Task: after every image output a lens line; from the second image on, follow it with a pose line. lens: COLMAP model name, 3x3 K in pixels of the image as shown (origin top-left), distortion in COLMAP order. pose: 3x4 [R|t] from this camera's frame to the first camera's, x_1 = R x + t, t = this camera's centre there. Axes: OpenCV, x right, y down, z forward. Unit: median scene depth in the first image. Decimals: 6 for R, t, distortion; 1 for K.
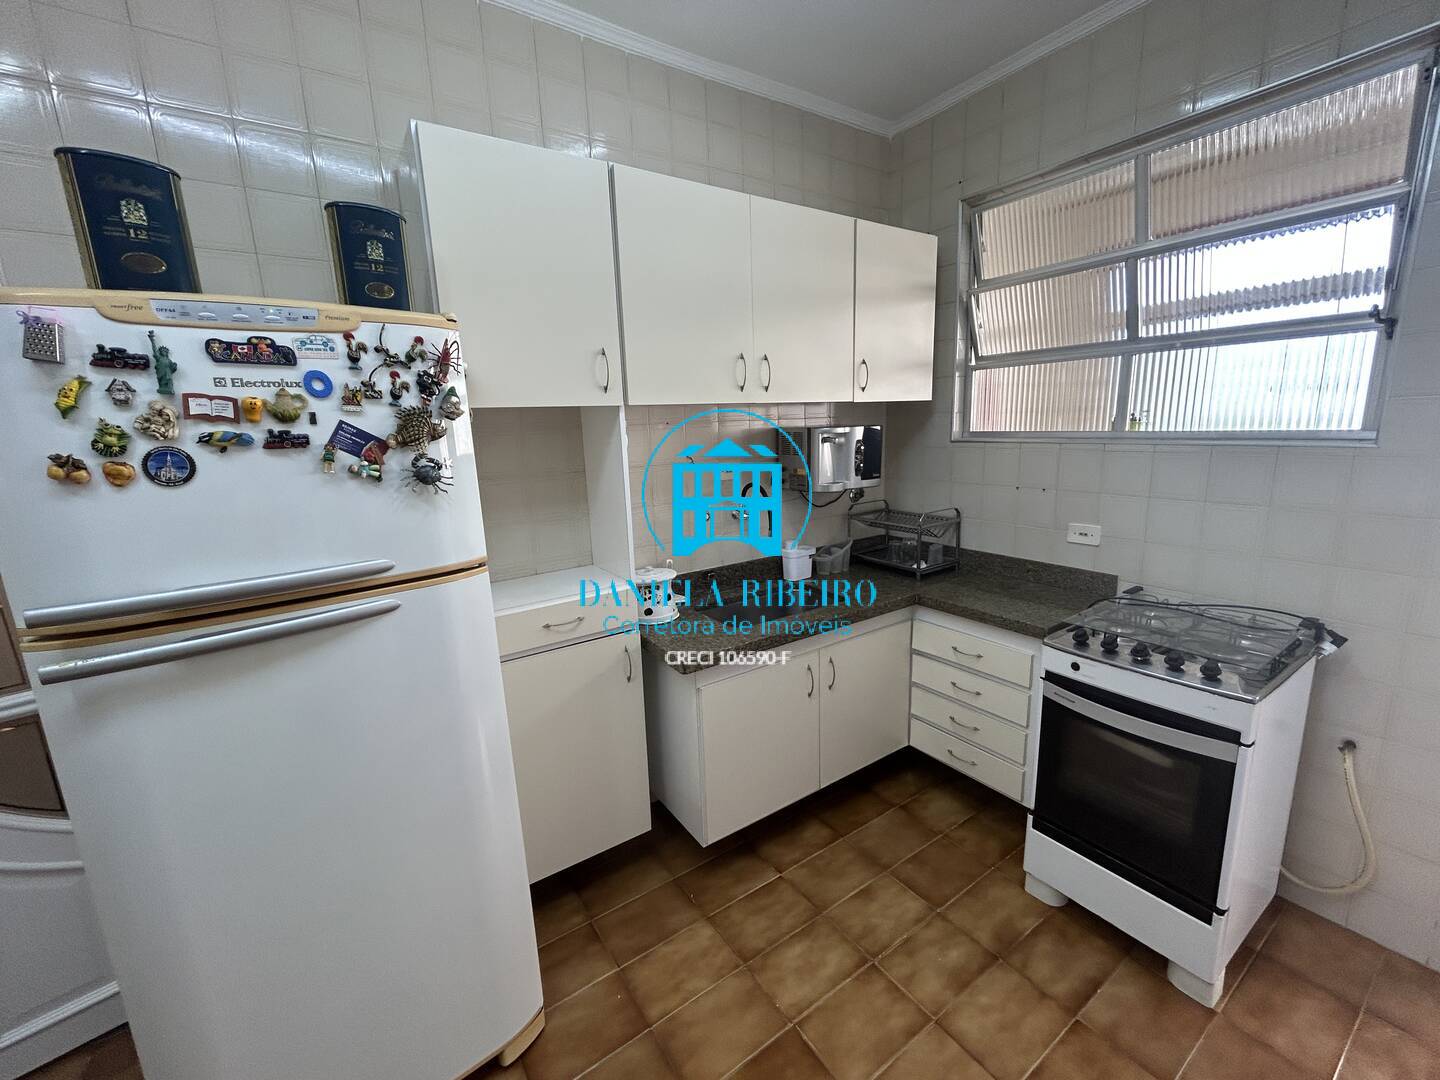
lens RADIAL K [[585.4, 0, 724.8], [0, 585.4, 537.6], [0, 0, 1]] dist [0.004612, 0.000579]
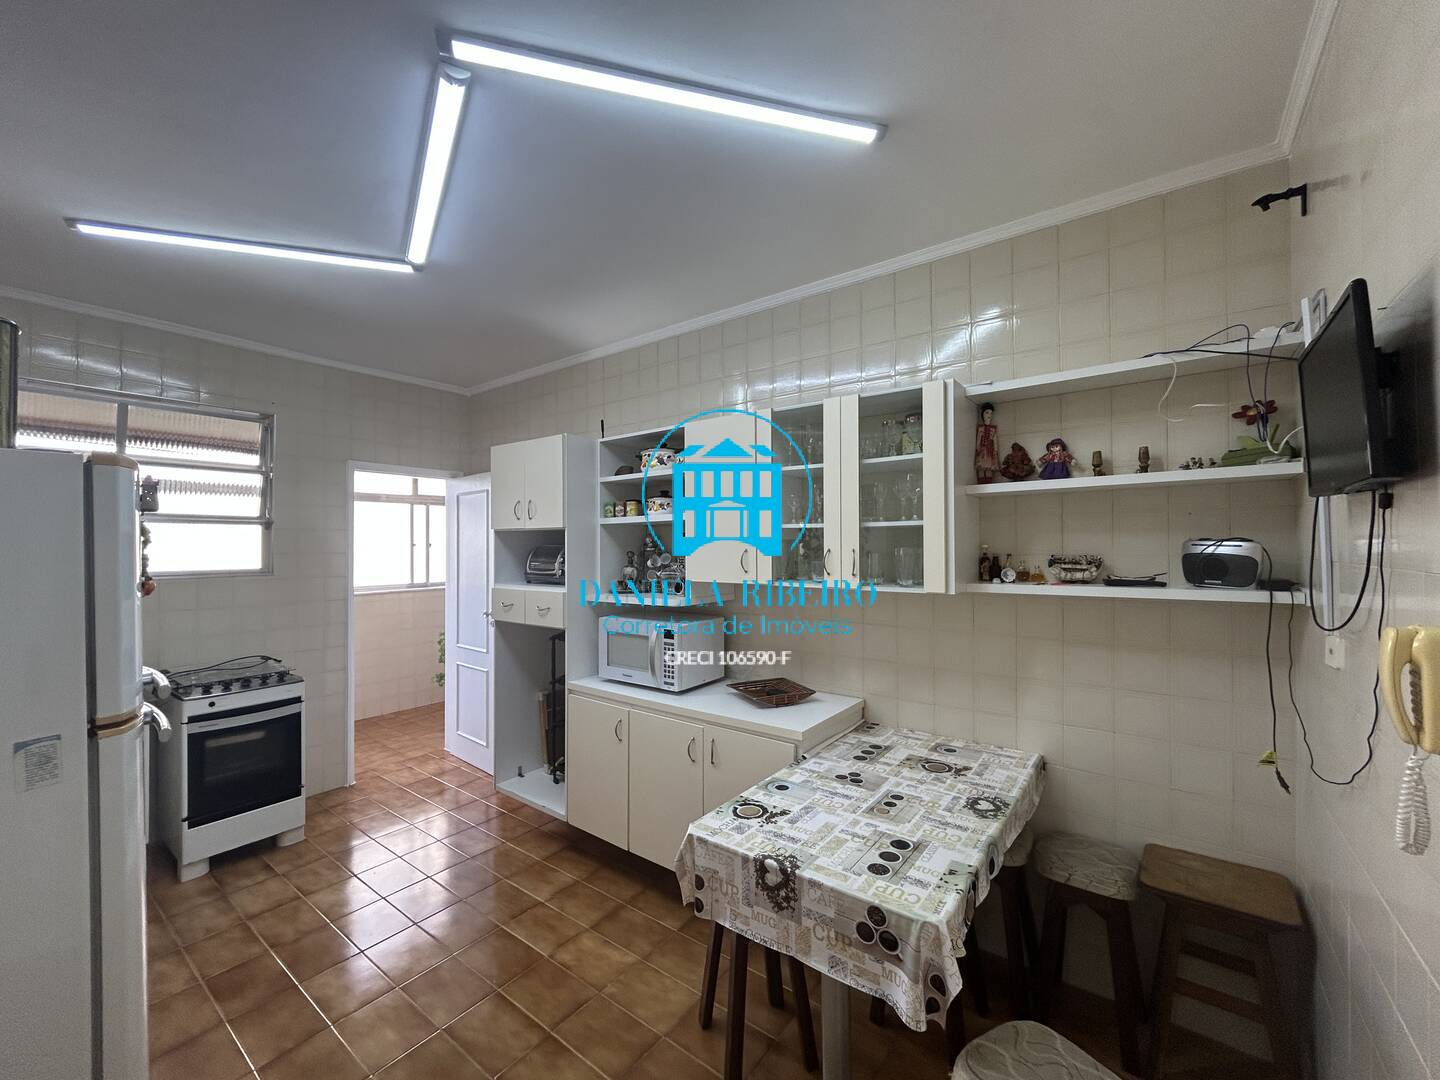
lens RADIAL K [[585.4, 0, 719.0], [0, 585.4, 542.3], [0, 0, 1]] dist [0.004612, 0.000579]
pose [[-0.317460, 0.039212, 0.947461, -1.542637], [0.194158, 0.980665, 0.024469, 0.001720], [-0.928182, 0.191725, -0.318935, 0.083755]]
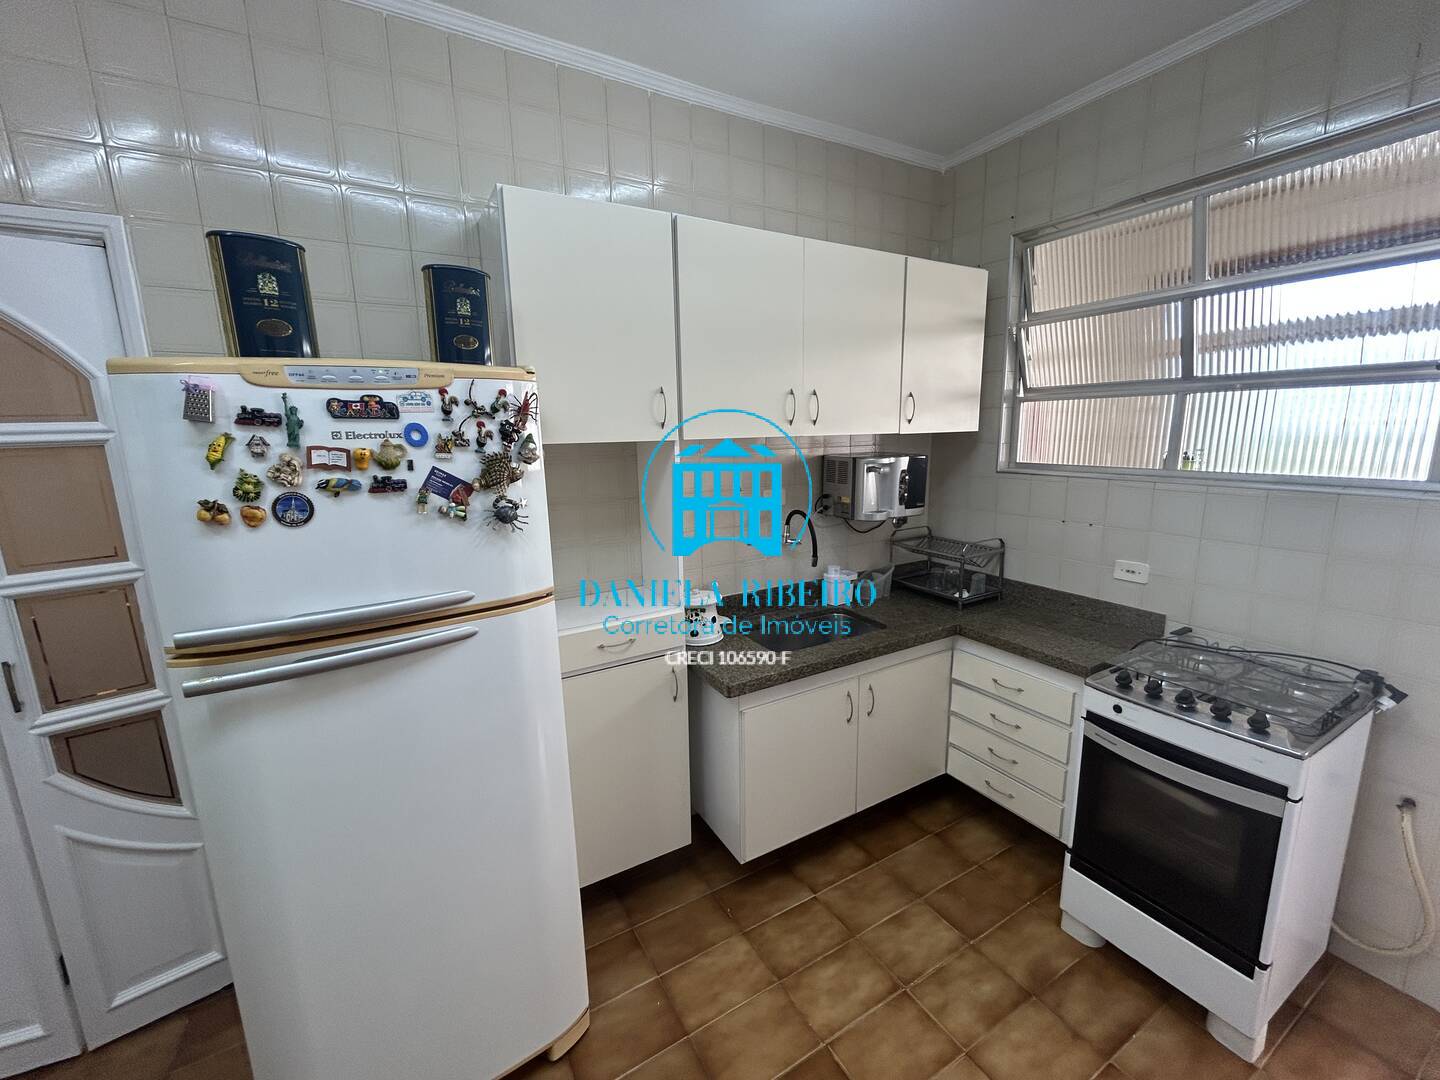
lens RADIAL K [[585.4, 0, 725.1], [0, 585.4, 538.4], [0, 0, 1]] dist [0.004612, 0.000579]
pose [[0.997548, 0.028286, -0.064020, -0.017165], [-0.028838, 0.999554, -0.007710, -0.045524], [0.063773, 0.009537, 0.997919, -0.049395]]
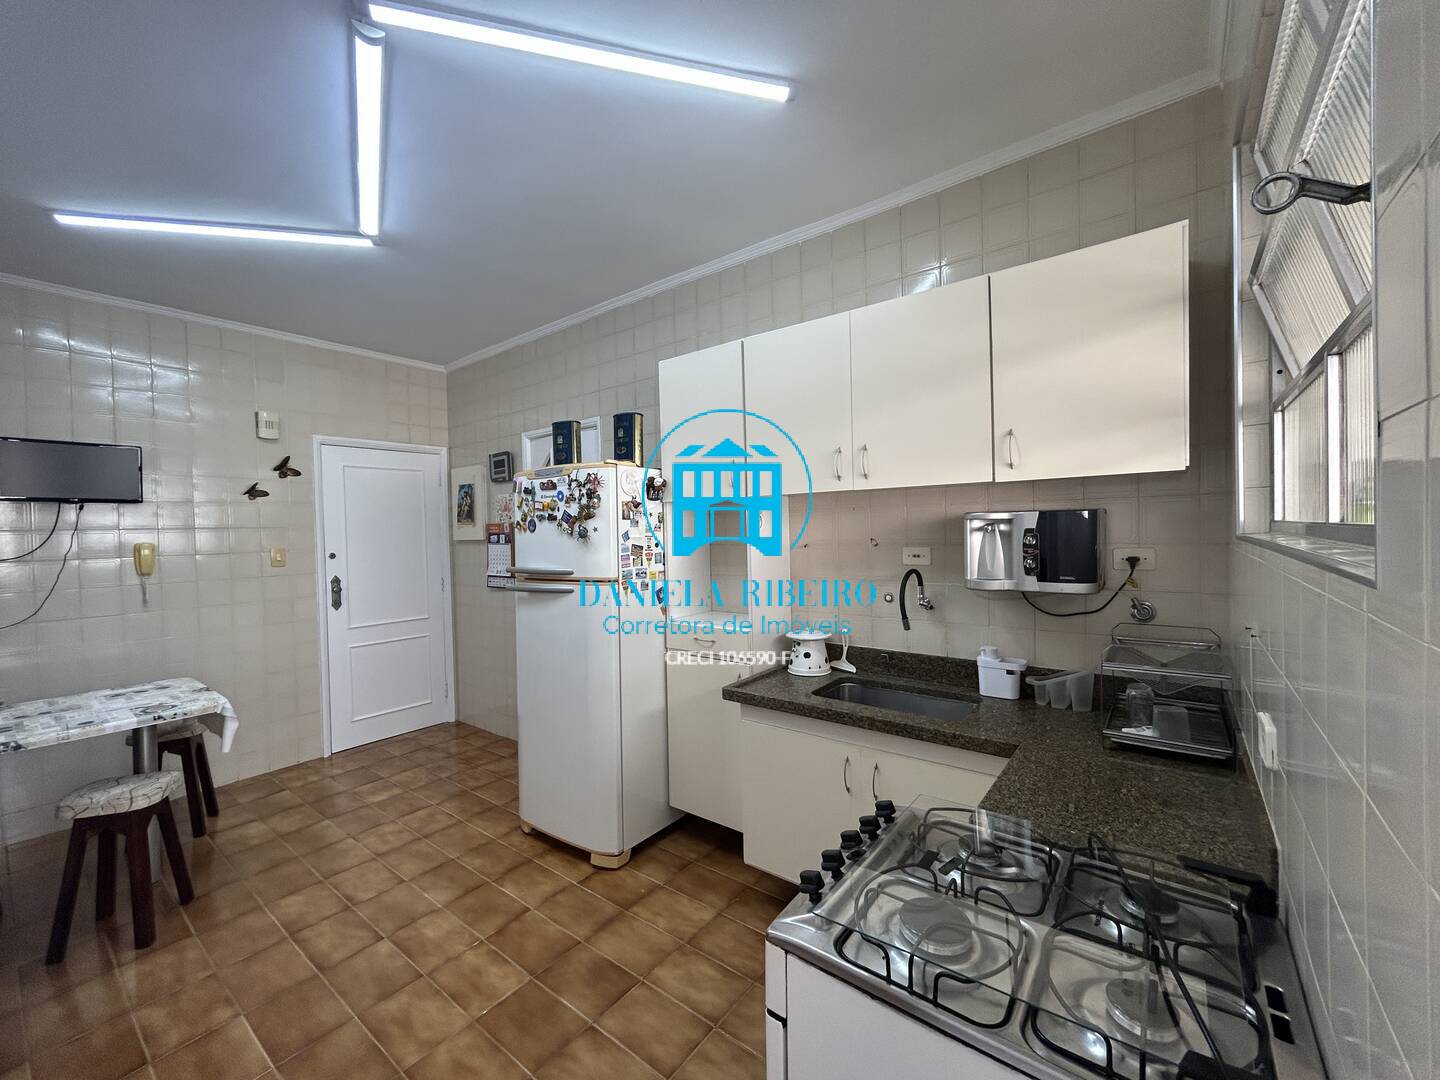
lens RADIAL K [[585.4, 0, 709.9], [0, 585.4, 533.4], [0, 0, 1]] dist [0.004612, 0.000579]
pose [[0.299425, 0.039579, -0.953299, 1.221678], [-0.173681, 0.984707, -0.013669, -0.112776], [0.938179, 0.169663, 0.301720, 0.548443]]
